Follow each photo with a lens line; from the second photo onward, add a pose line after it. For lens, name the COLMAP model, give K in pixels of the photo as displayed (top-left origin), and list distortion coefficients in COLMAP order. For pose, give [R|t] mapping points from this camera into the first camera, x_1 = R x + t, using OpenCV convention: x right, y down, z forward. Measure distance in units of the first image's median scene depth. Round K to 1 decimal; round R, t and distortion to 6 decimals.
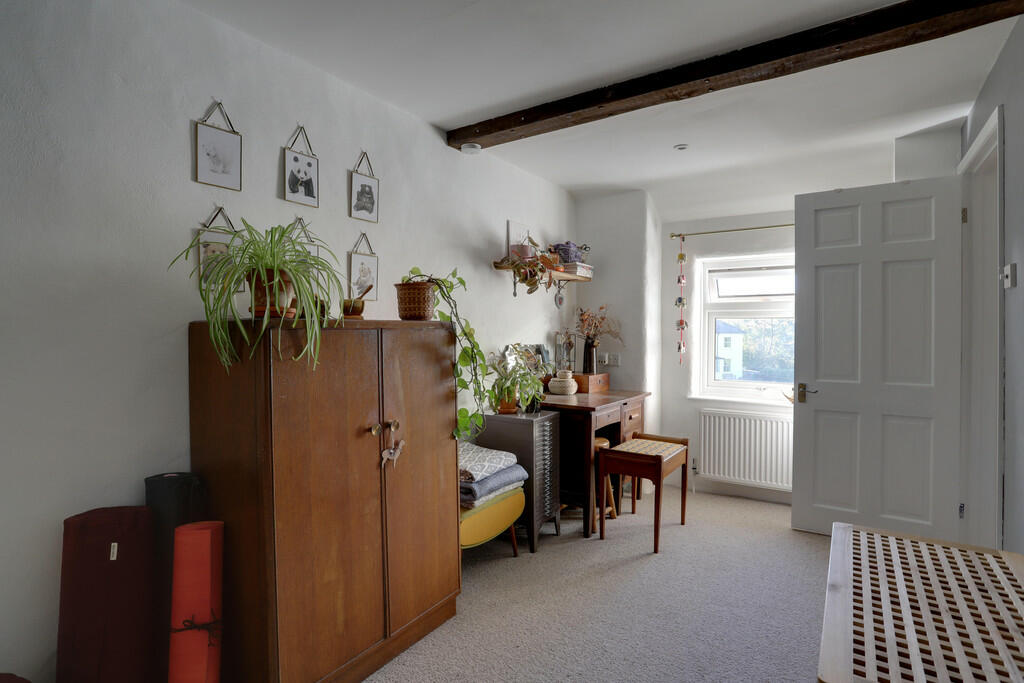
lens RADIAL K [[504.5, 0, 512.6], [0, 504.5, 335.6], [0, 0, 1]] dist [-0.000995, 0.001492]
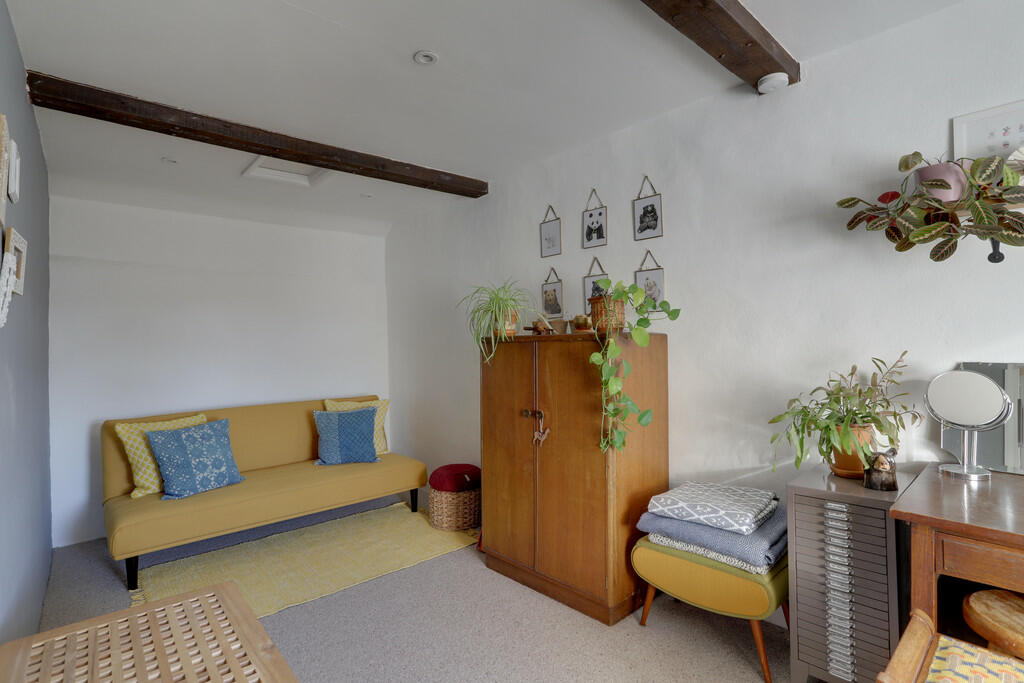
lens RADIAL K [[504.5, 0, 511.8], [0, 504.5, 345.8], [0, 0, 1]] dist [-0.000995, 0.001492]
pose [[-0.213557, 0.004575, -0.976920, 0.922586], [0.003754, 0.999985, 0.003862, -0.004334], [0.976923, -0.002843, -0.213571, 1.054835]]
